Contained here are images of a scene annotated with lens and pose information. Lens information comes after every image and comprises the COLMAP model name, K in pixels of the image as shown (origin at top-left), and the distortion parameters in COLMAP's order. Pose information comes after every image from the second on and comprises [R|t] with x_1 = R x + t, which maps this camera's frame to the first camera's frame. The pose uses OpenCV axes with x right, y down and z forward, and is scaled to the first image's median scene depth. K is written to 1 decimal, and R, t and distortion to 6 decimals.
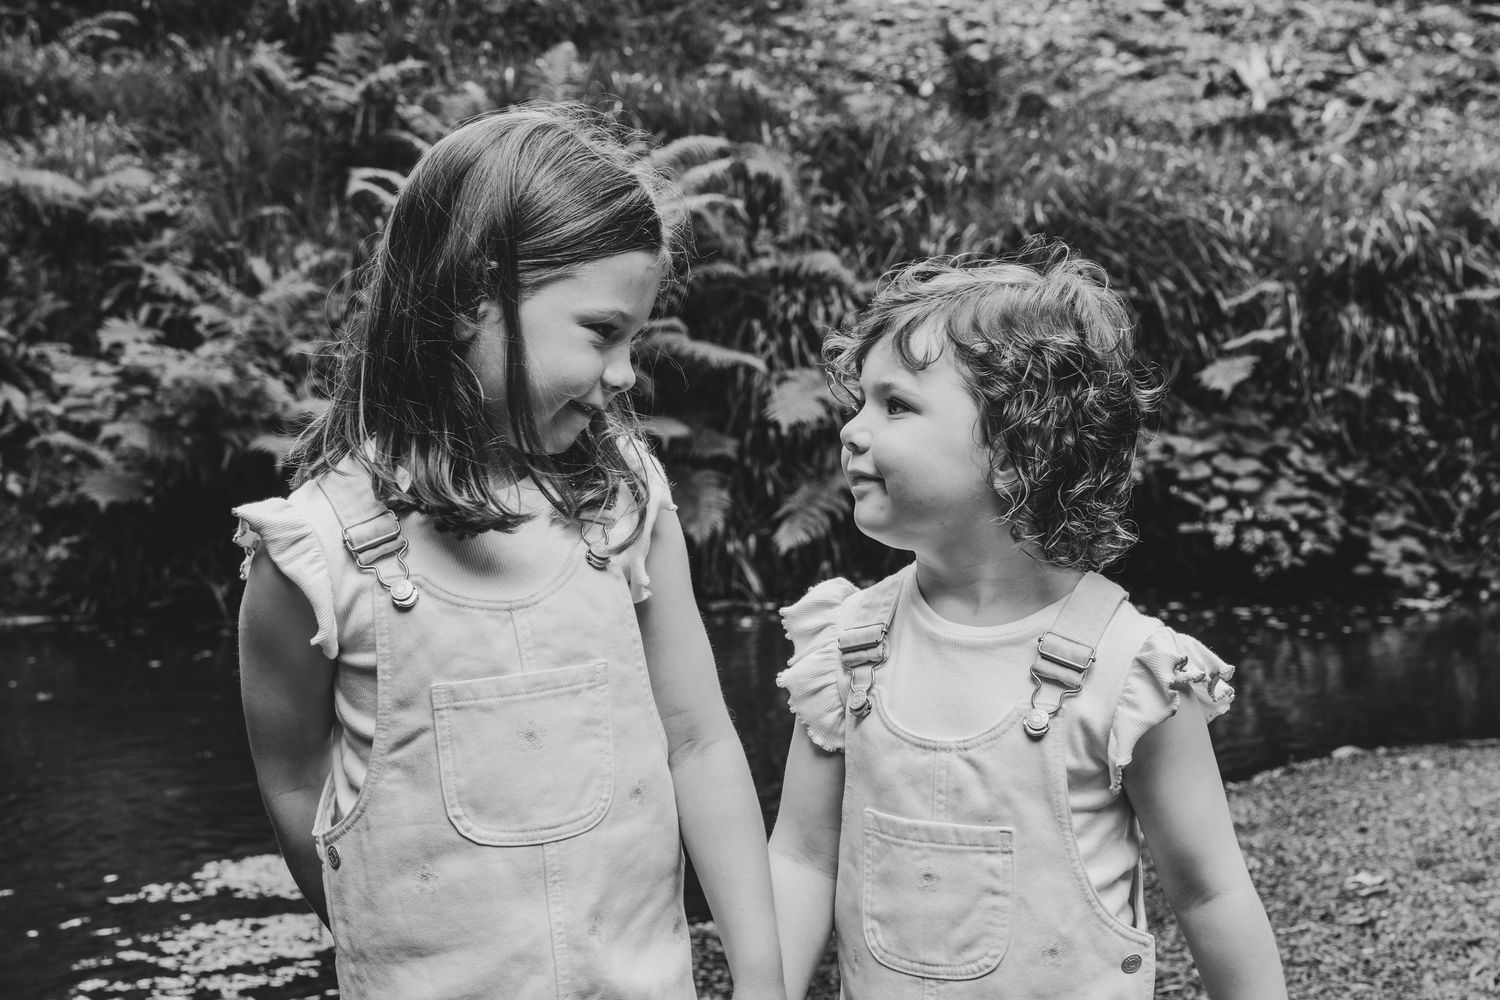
lens RADIAL K [[2426.1, 0, 755.3], [0, 2426.1, 493.7], [0, 0, 1]] dist [0.012709, 0.000000]
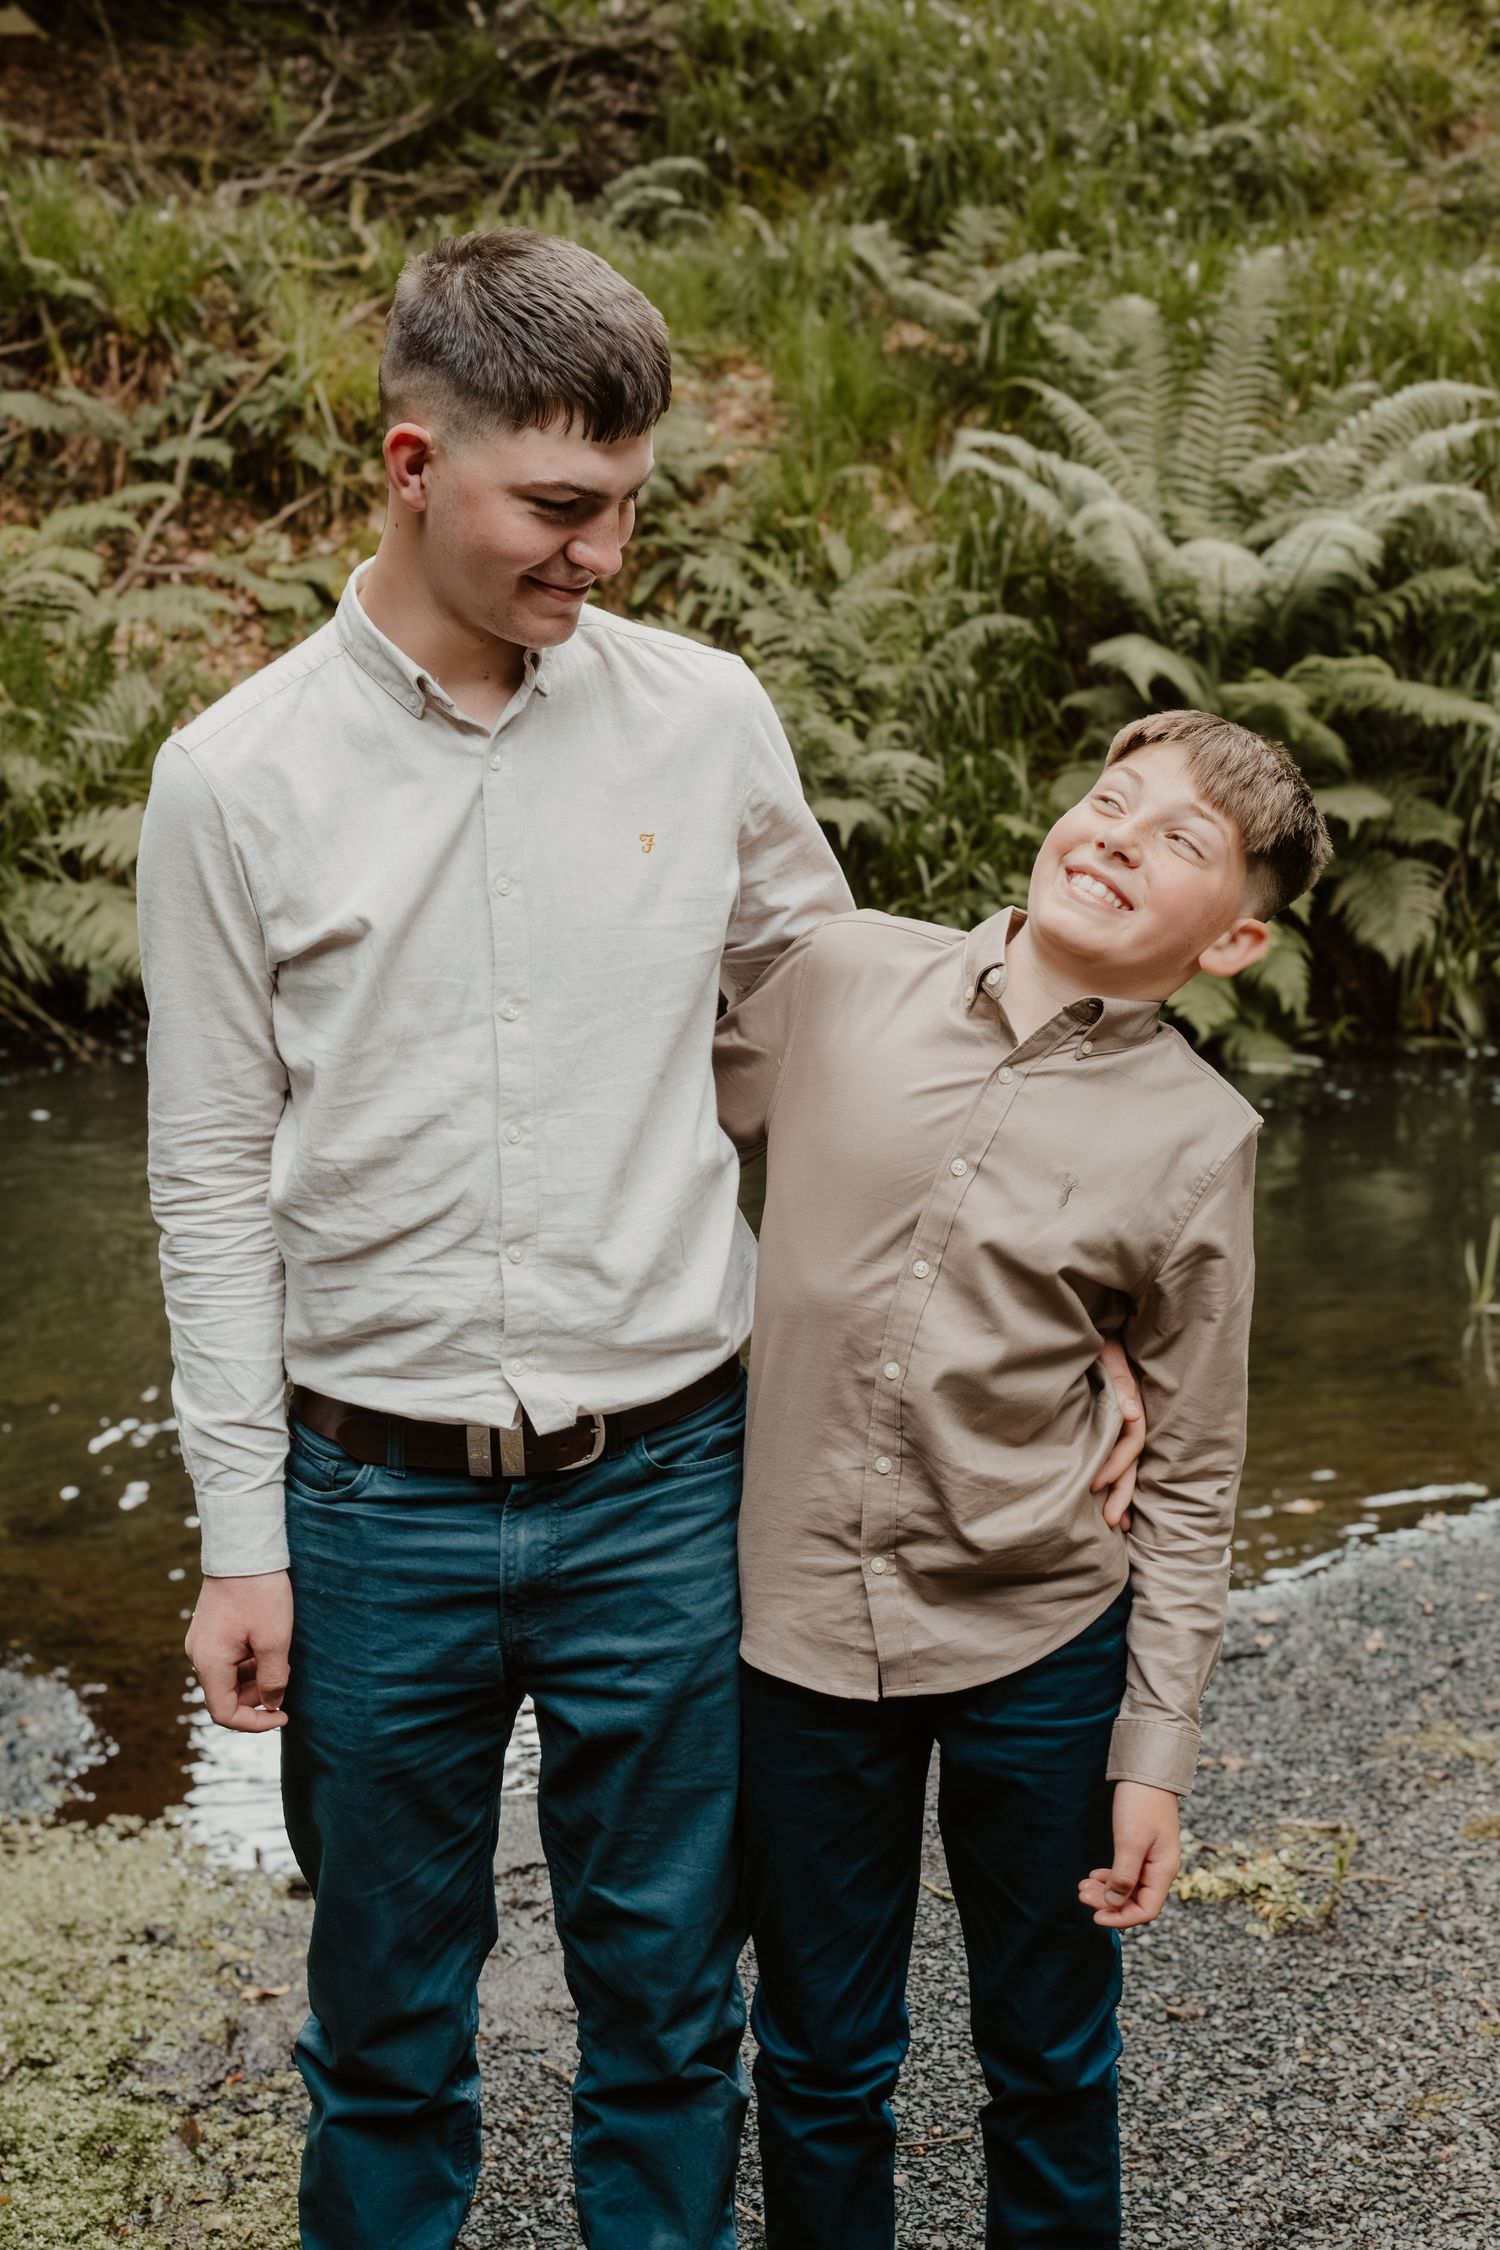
lens RADIAL K [[3627.3, 0, 748.4], [0, 3627.3, 1113.6], [0, 0, 1]] dist [-0.001271, 0.000000]
pose [[0.967323, 0.067259, -0.244463, 0.055050], [-0.034419, 0.990083, 0.136205, -0.072419], [0.251200, -0.123340, 0.960045, -0.105499]]
